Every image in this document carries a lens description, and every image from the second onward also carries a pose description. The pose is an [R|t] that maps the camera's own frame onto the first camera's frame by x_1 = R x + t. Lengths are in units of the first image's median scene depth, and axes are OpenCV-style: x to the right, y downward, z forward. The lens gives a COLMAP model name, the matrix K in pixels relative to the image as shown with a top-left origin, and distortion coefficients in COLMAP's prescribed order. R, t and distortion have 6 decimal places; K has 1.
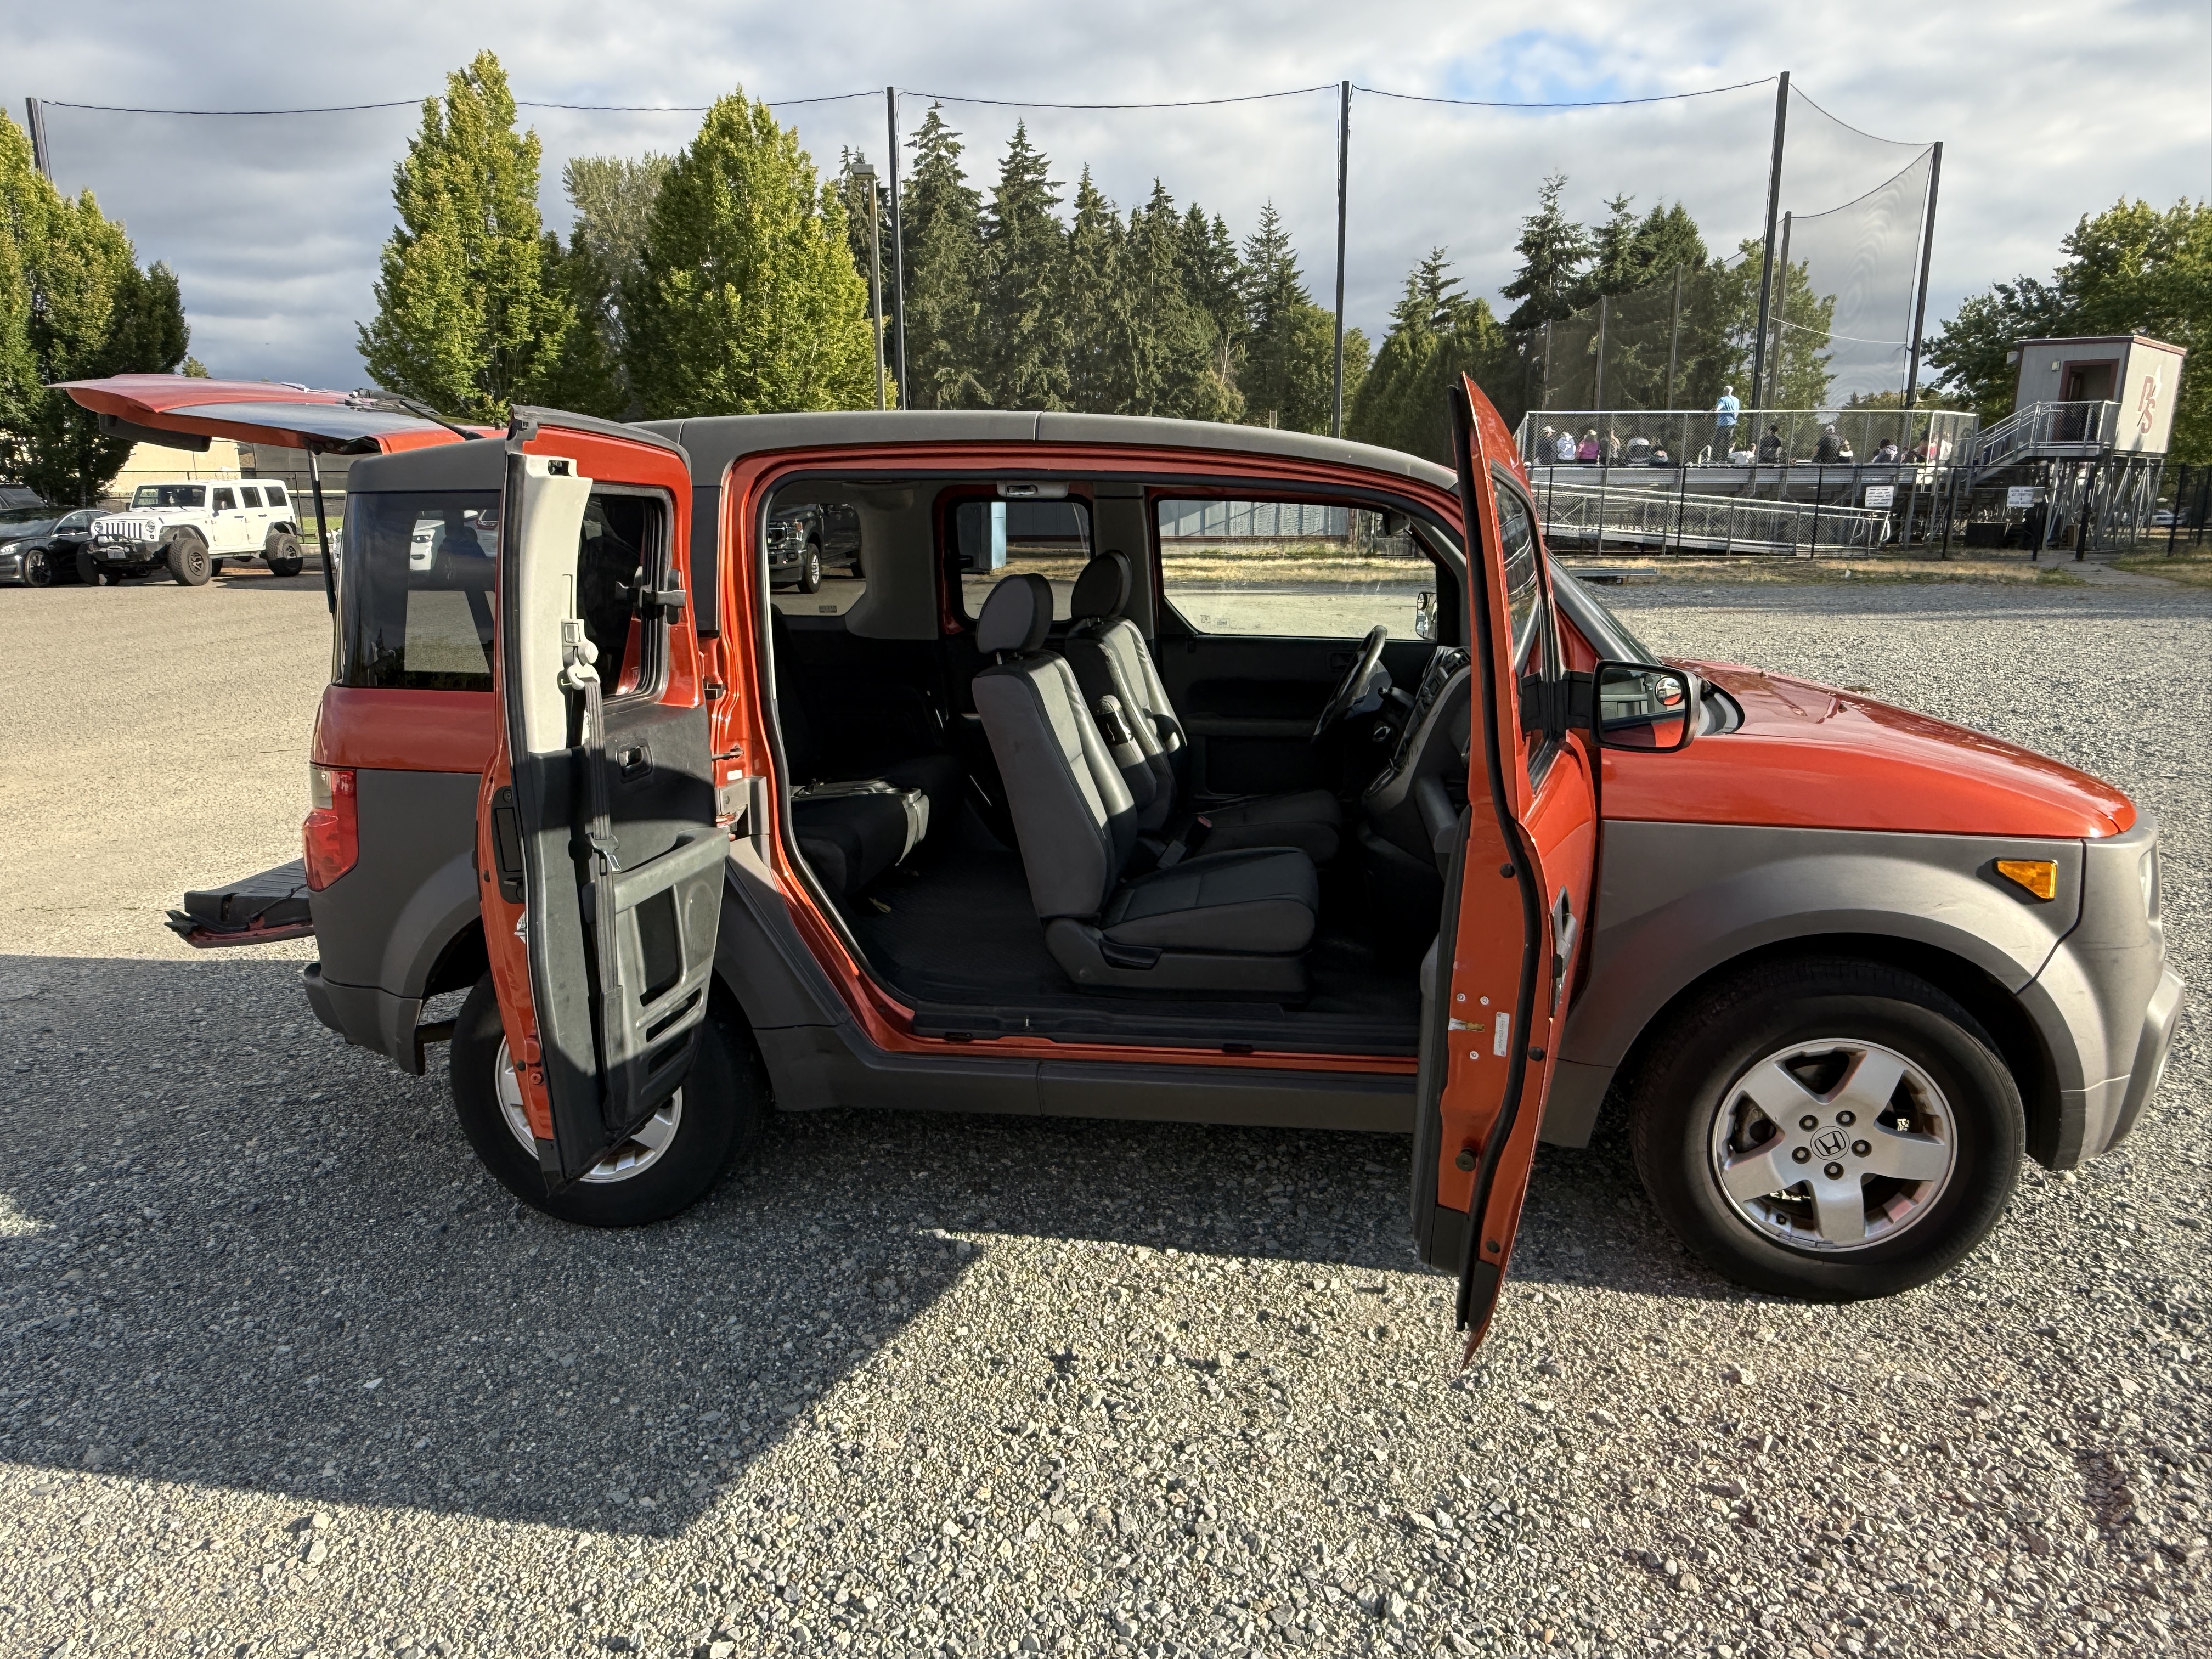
lens RADIAL K [[1428.8, 0, 1064.0], [0, 1428.8, 824.7], [0, 0, 1]] dist [-0.034697, 0.018963]
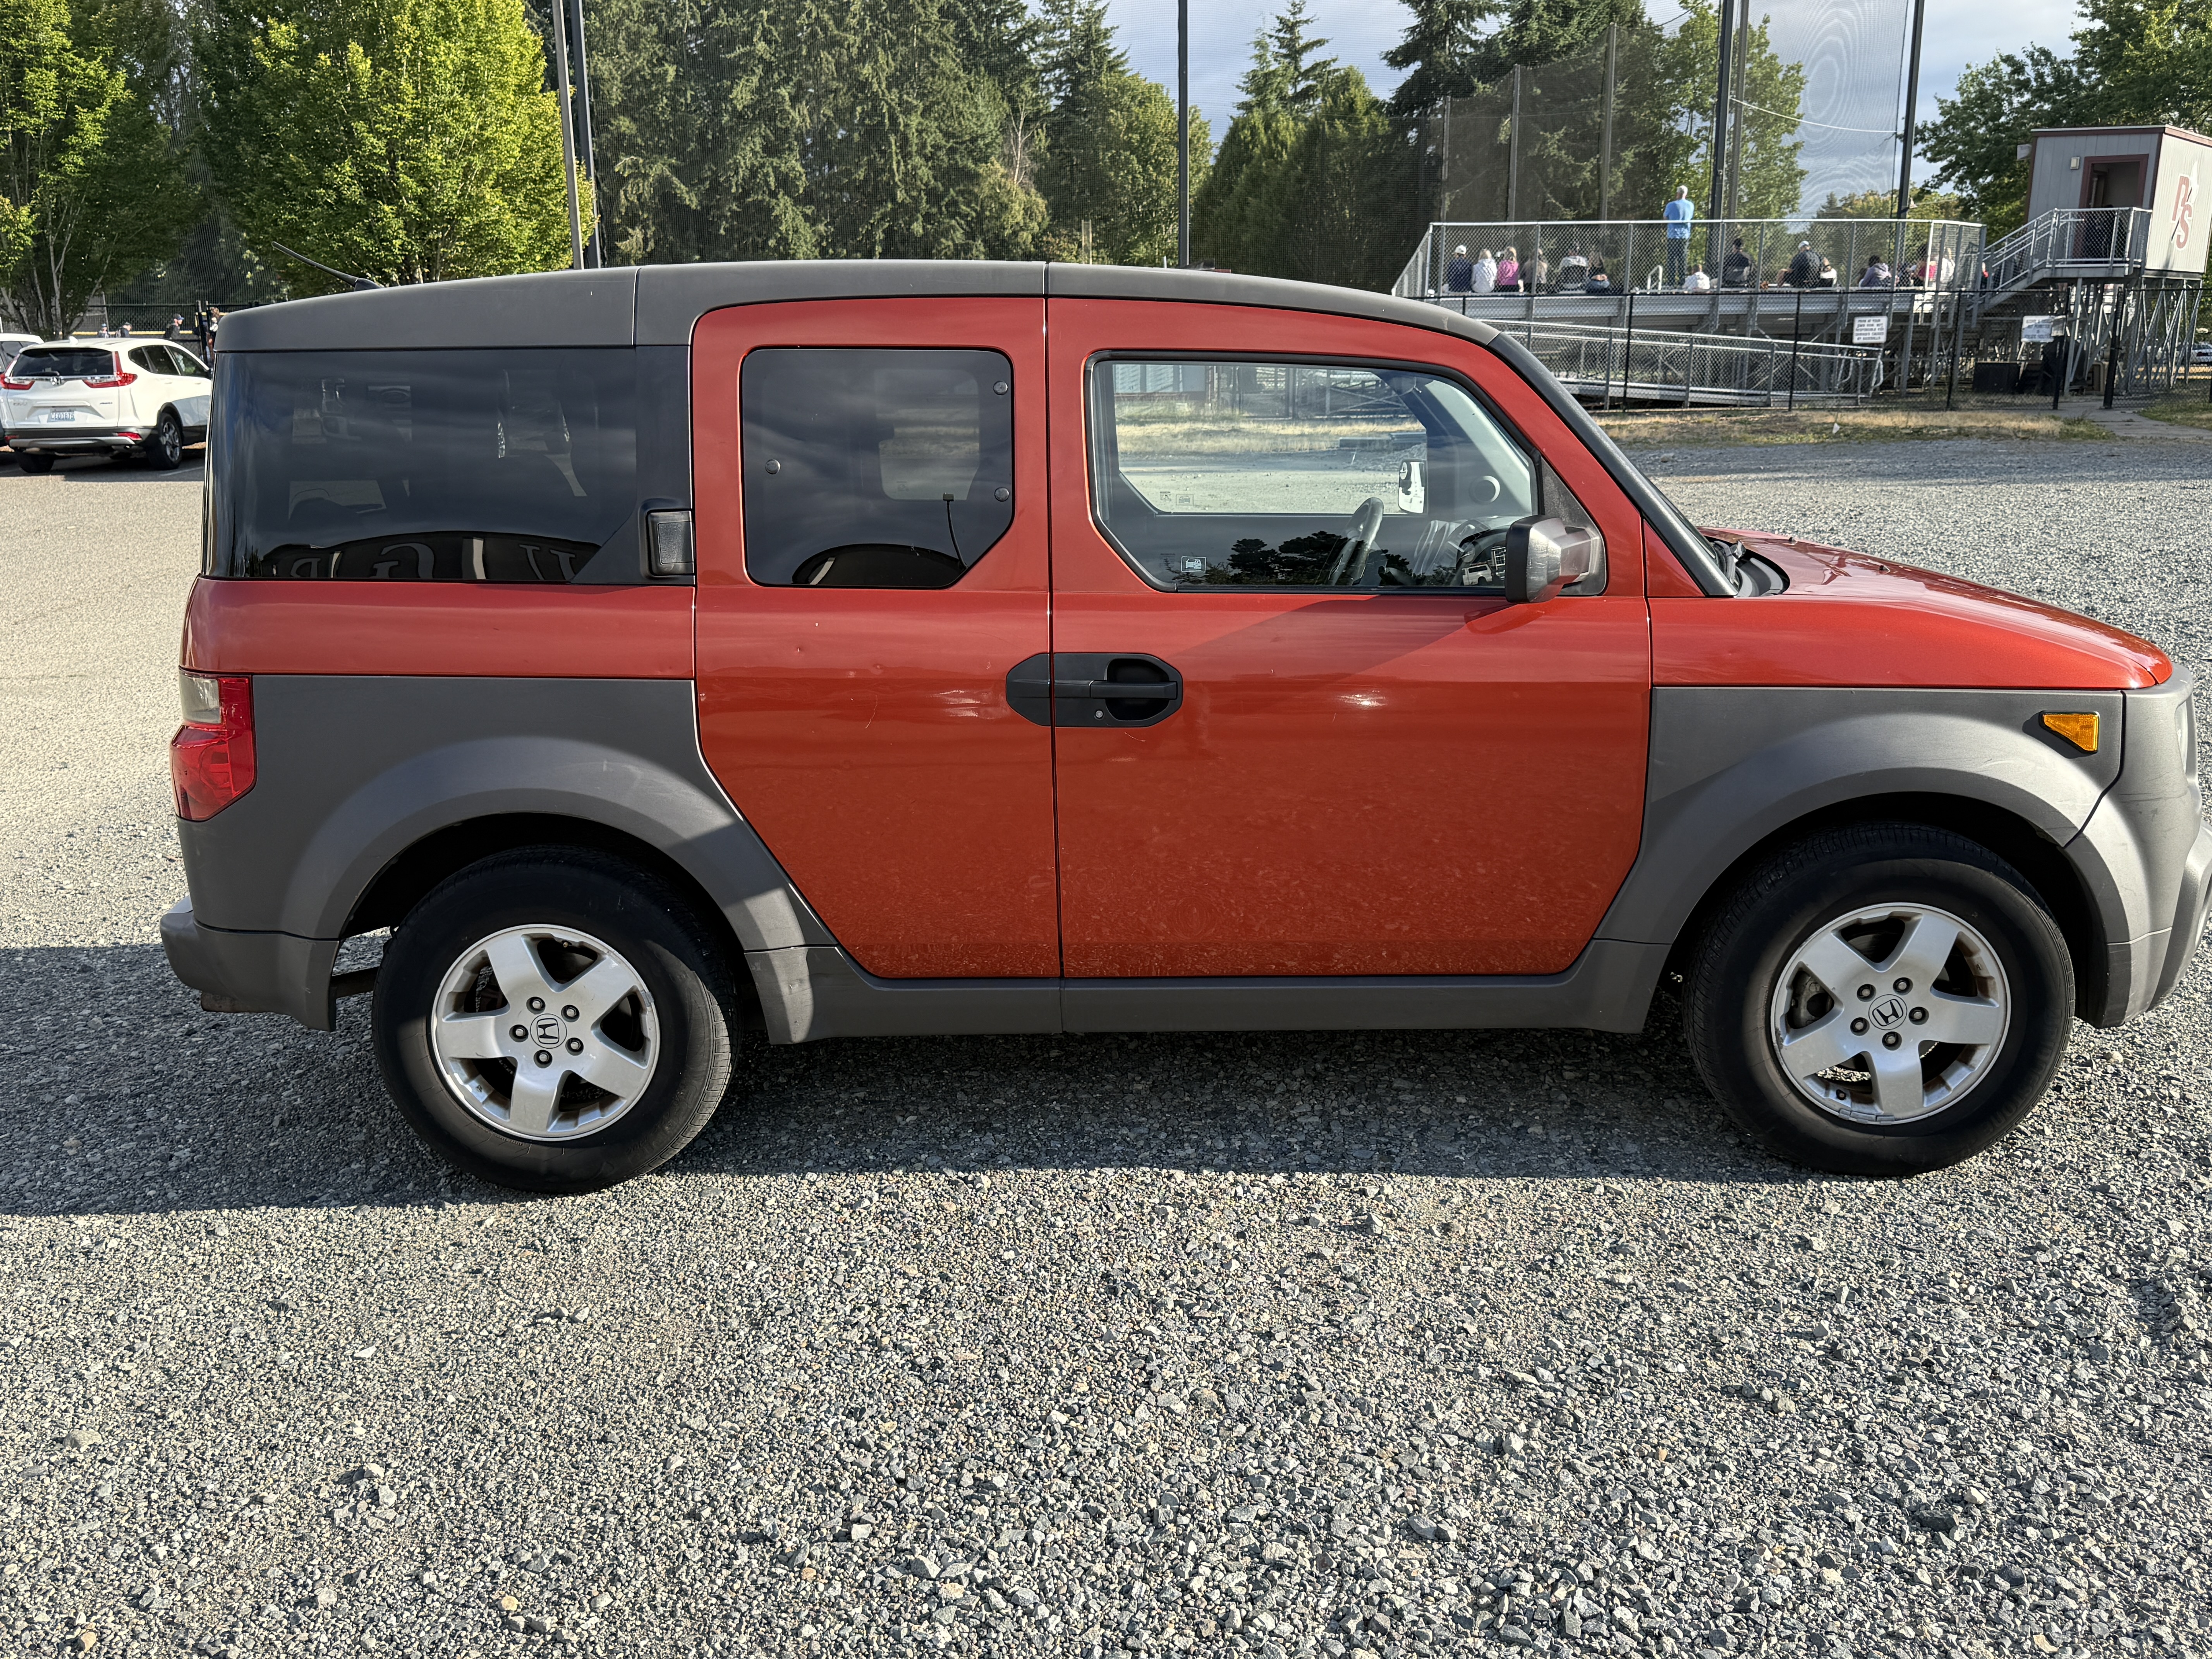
lens RADIAL K [[1919.6, 0, 1046.6], [0, 1919.6, 827.1], [0, 0, 1]] dist [0.044098, -0.101799]
pose [[0.992576, -0.034632, 0.116587, -0.188542], [0.031951, 0.999182, 0.024792, 0.045954], [-0.117351, -0.020883, 0.992871, -0.256282]]
